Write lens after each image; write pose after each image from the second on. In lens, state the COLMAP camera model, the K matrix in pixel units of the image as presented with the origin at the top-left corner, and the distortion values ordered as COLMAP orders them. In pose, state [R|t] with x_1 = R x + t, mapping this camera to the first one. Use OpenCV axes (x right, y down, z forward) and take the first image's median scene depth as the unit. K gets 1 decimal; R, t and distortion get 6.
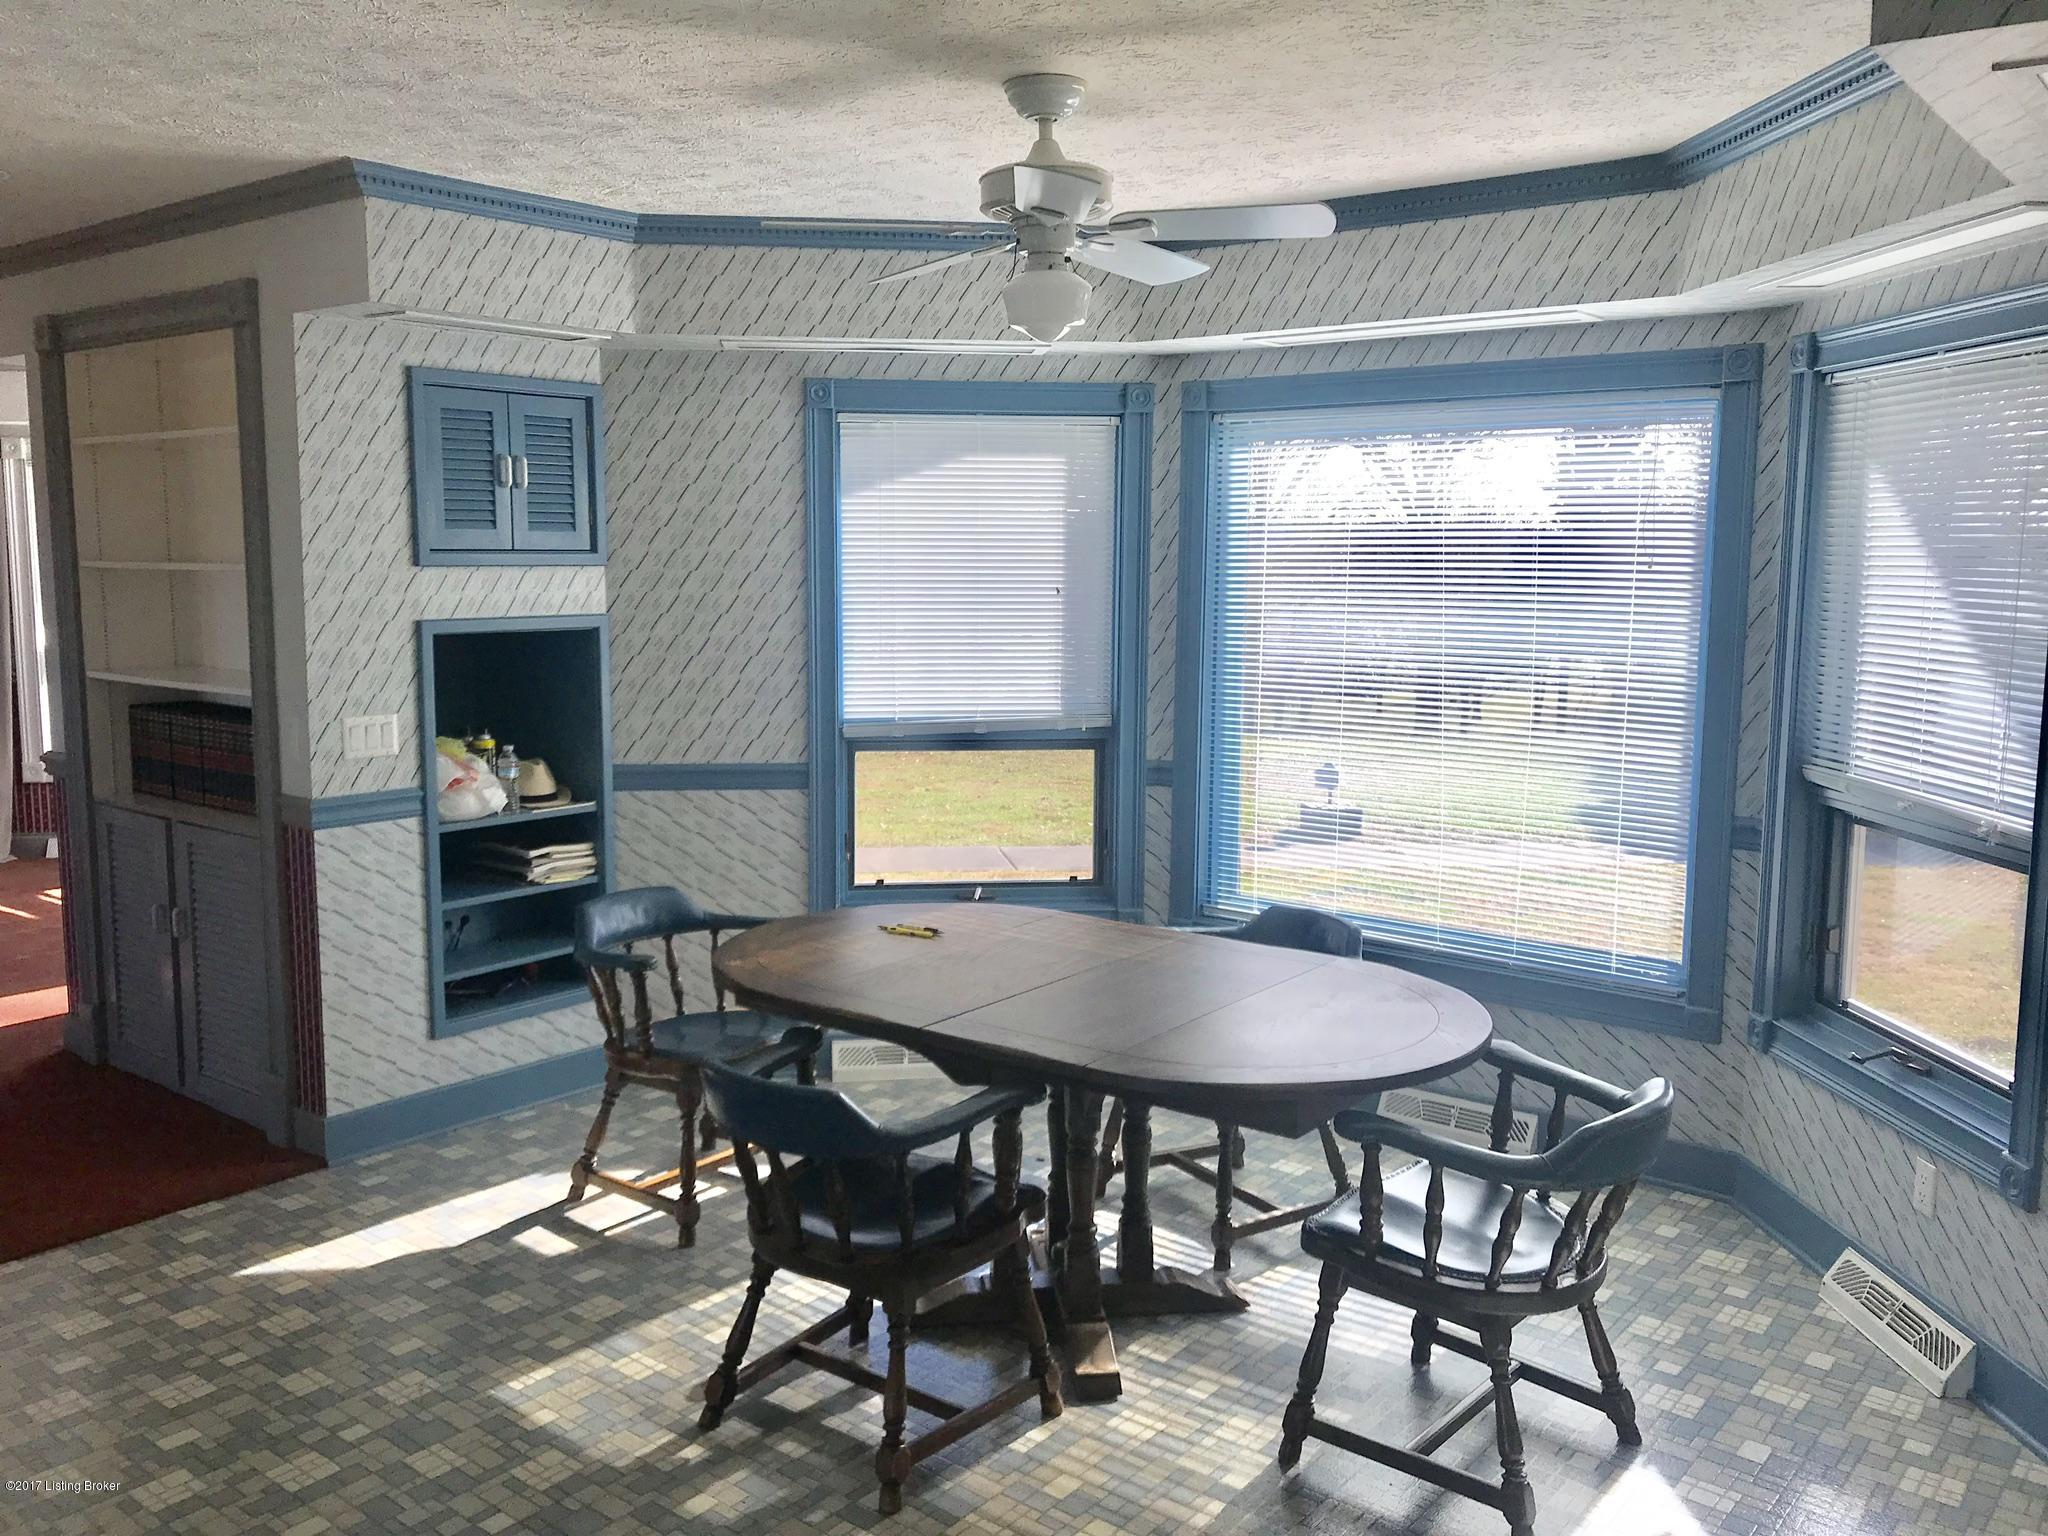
lens RADIAL K [[1688.0, 0, 1024.0], [0, 1688.0, 768.0], [0, 0, 1]] dist [-0.002278, 0.047057]
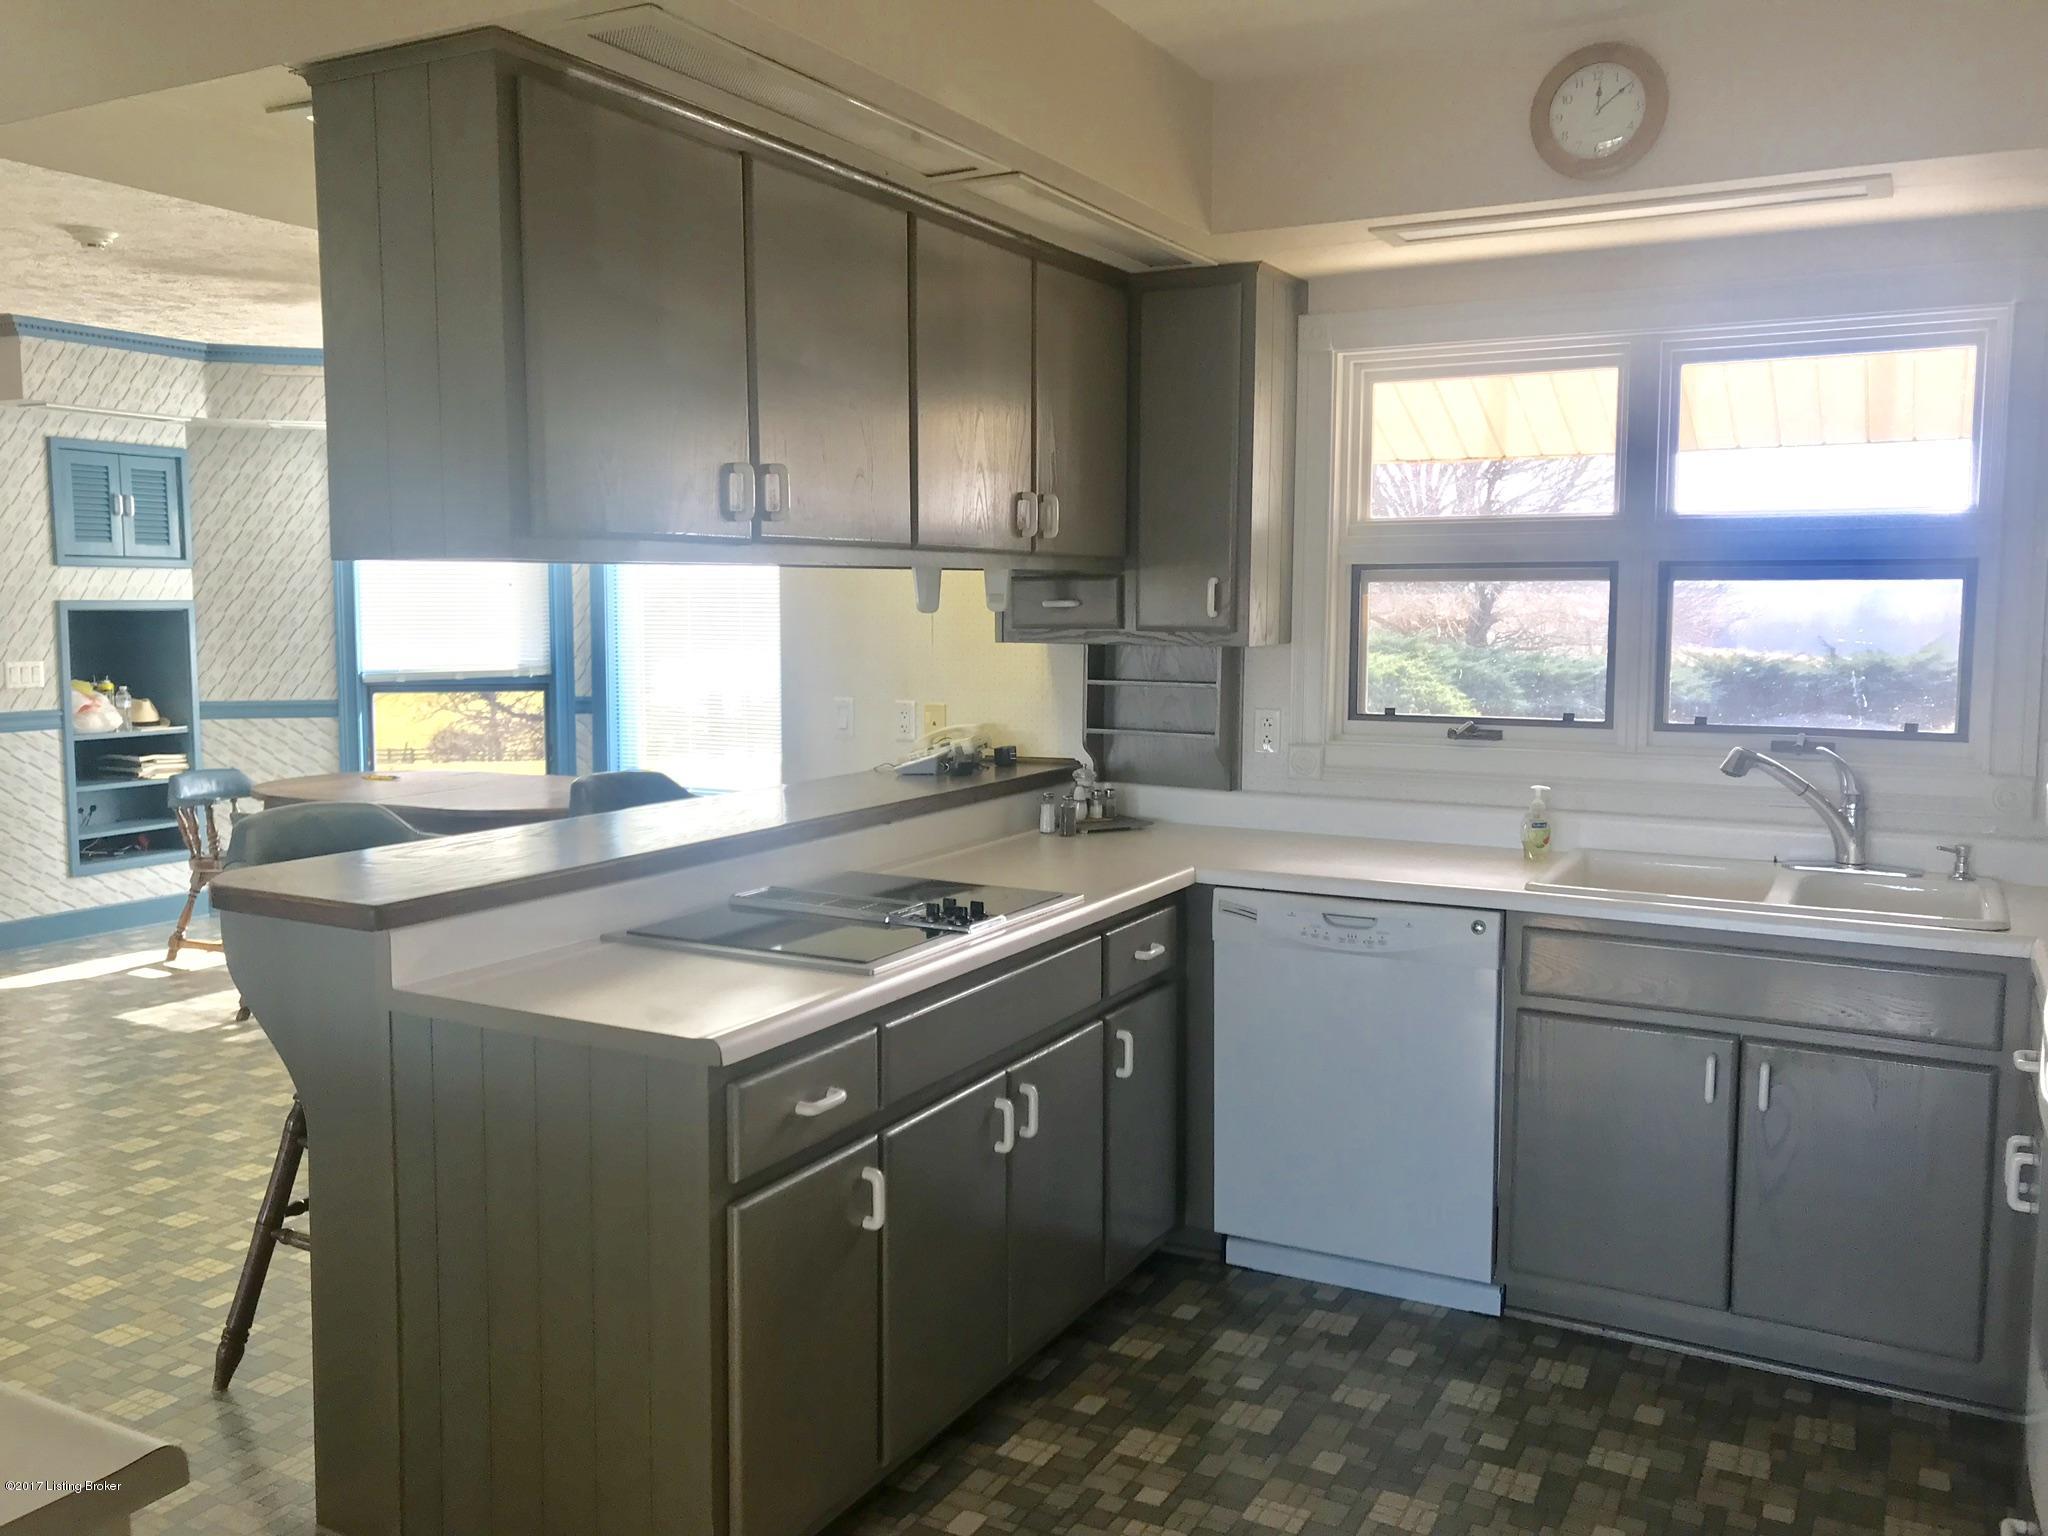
lens RADIAL K [[1692.7, 0, 1024.0], [0, 1692.7, 768.0], [0, 0, 1]] dist [-0.075144, 0.144363]
pose [[0.982086, -0.021236, 0.187233, 0.211106], [0.026591, 0.999305, -0.026136, 0.124950], [-0.186548, 0.030646, 0.981968, -0.642997]]
